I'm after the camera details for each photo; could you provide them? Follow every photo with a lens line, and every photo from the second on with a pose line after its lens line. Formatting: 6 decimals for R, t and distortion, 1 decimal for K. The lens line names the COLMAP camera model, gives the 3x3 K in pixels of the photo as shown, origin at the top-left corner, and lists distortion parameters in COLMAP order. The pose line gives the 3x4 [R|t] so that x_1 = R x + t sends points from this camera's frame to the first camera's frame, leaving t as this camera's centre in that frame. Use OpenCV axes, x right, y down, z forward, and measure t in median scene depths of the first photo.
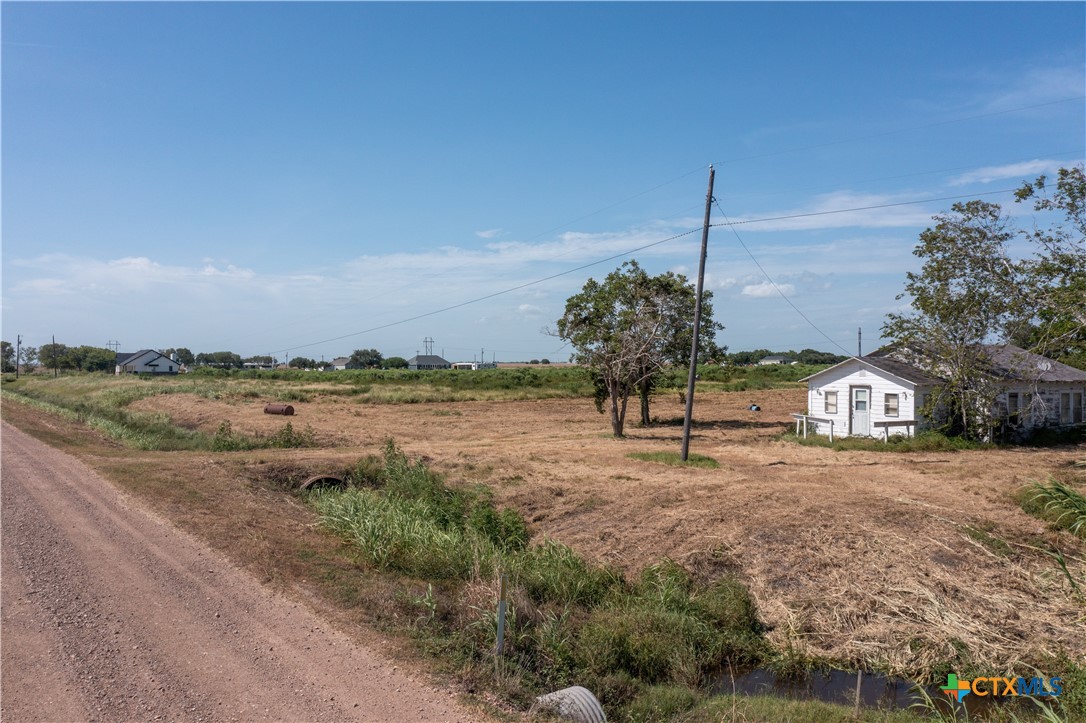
lens RADIAL K [[856.6, 0, 541.1], [0, 856.6, 356.4], [0, 0, 1]] dist [-0.006230, 0.011276]
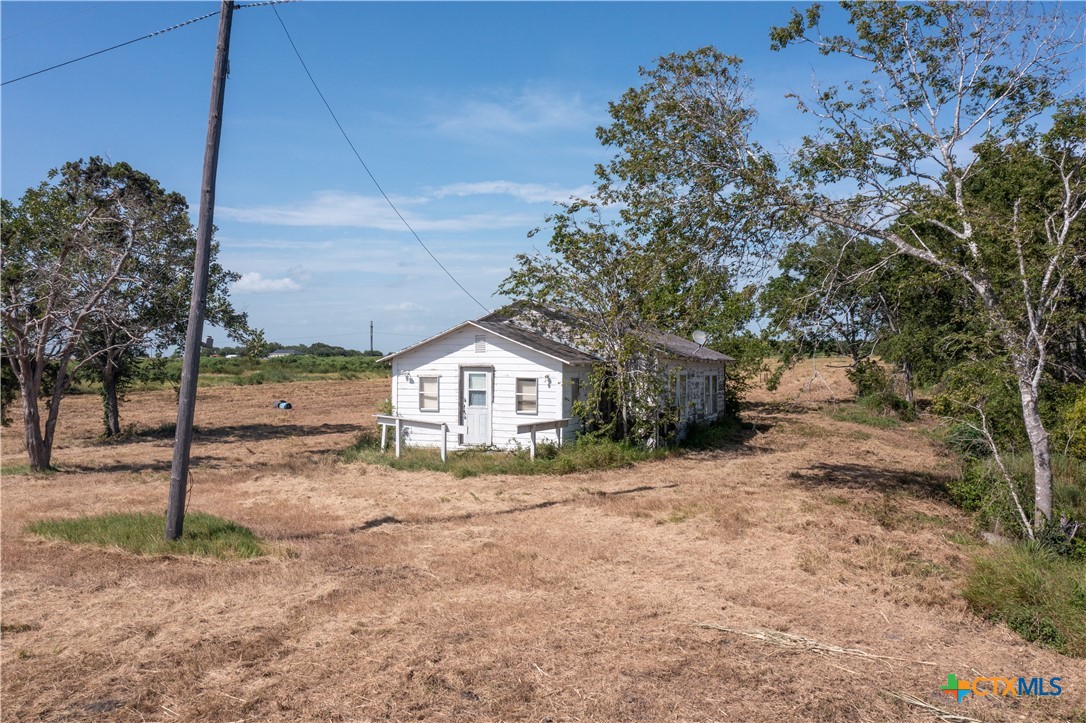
lens RADIAL K [[856.6, 0, 541.1], [0, 856.6, 356.4], [0, 0, 1]] dist [-0.006230, 0.011276]
pose [[0.847420, 0.001206, 0.530922, 0.077690], [-0.004303, 0.999980, 0.004596, 0.023528], [-0.530906, -0.006179, 0.847408, 0.440014]]
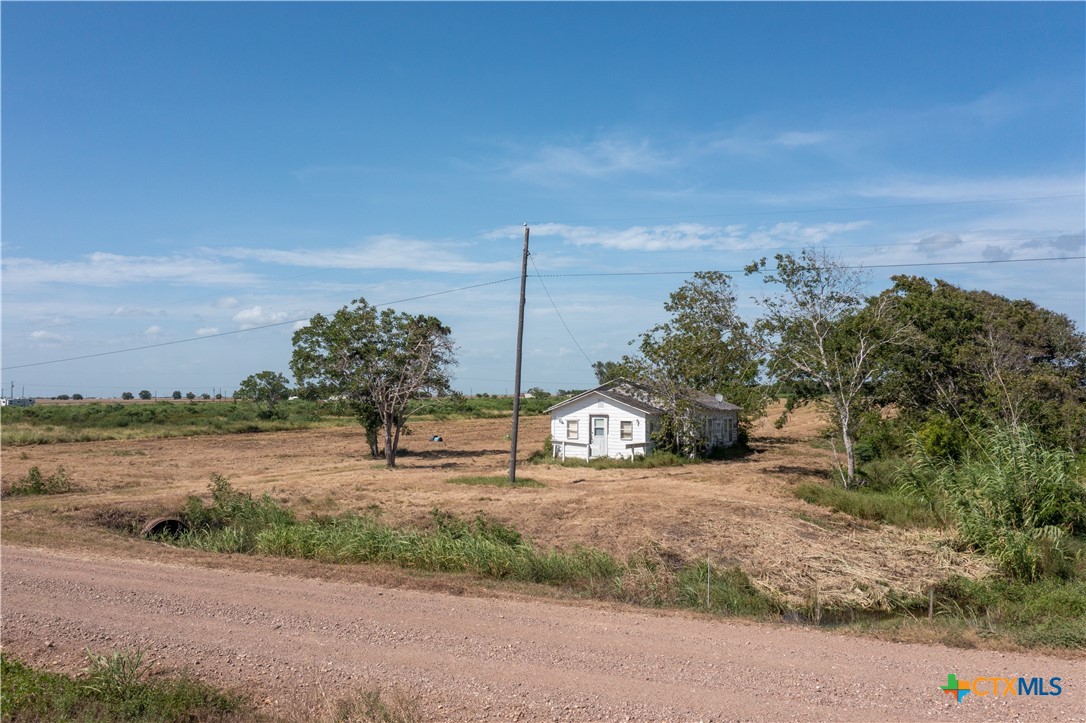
lens RADIAL K [[856.6, 0, 541.1], [0, 856.6, 356.4], [0, 0, 1]] dist [-0.006230, 0.011276]
pose [[0.871491, 0.022419, 0.489899, -0.285017], [-0.002100, 0.999116, -0.041987, 0.002822], [-0.490407, 0.035563, 0.870767, -0.003937]]
